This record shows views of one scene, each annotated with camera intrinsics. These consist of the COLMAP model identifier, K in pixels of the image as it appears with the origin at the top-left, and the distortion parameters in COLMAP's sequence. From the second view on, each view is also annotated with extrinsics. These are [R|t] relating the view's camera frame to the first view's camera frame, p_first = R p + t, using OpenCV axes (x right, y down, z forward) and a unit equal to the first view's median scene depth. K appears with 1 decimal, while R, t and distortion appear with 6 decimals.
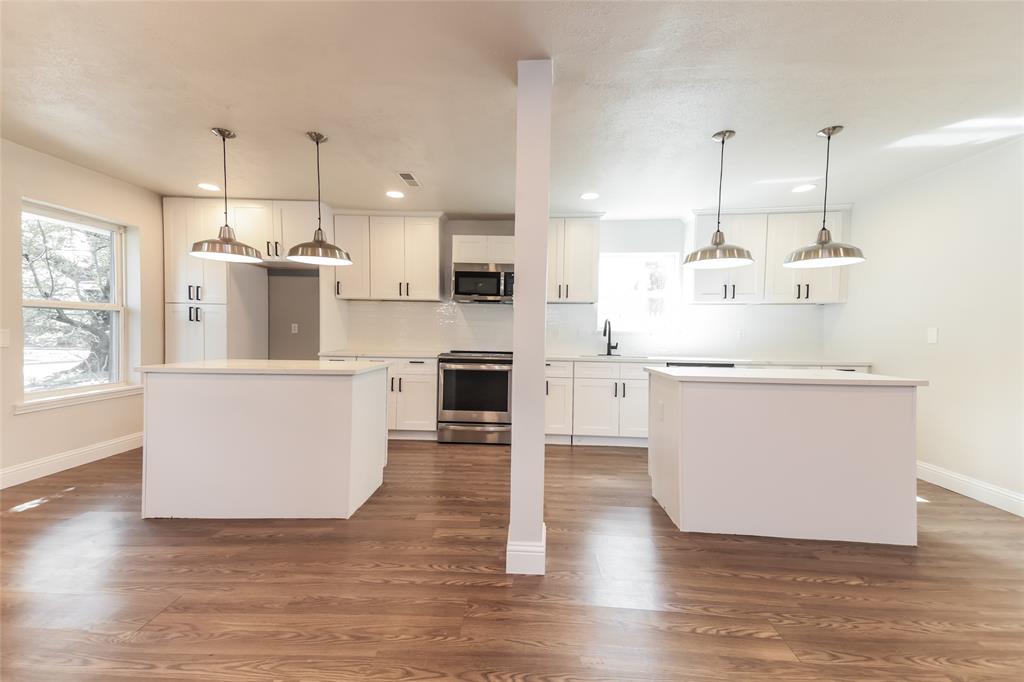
lens RADIAL K [[443.8, 0, 504.5], [0, 443.8, 340.1], [0, 0, 1]] dist [0.046645, 0.000150]
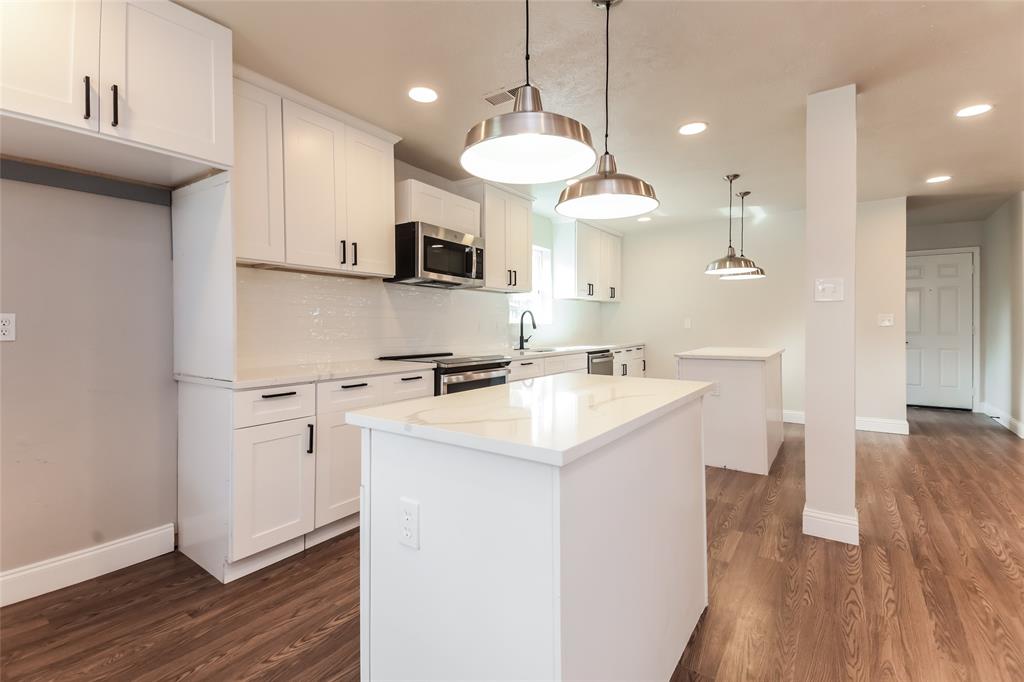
lens RADIAL K [[461.6, 0, 510.1], [0, 461.6, 354.7], [0, 0, 1]] dist [0.000466, -0.014008]
pose [[0.539834, -0.067810, 0.839036, -0.639494], [0.029679, 0.997664, 0.061535, -0.016526], [-0.841248, -0.008317, 0.540585, 0.527514]]
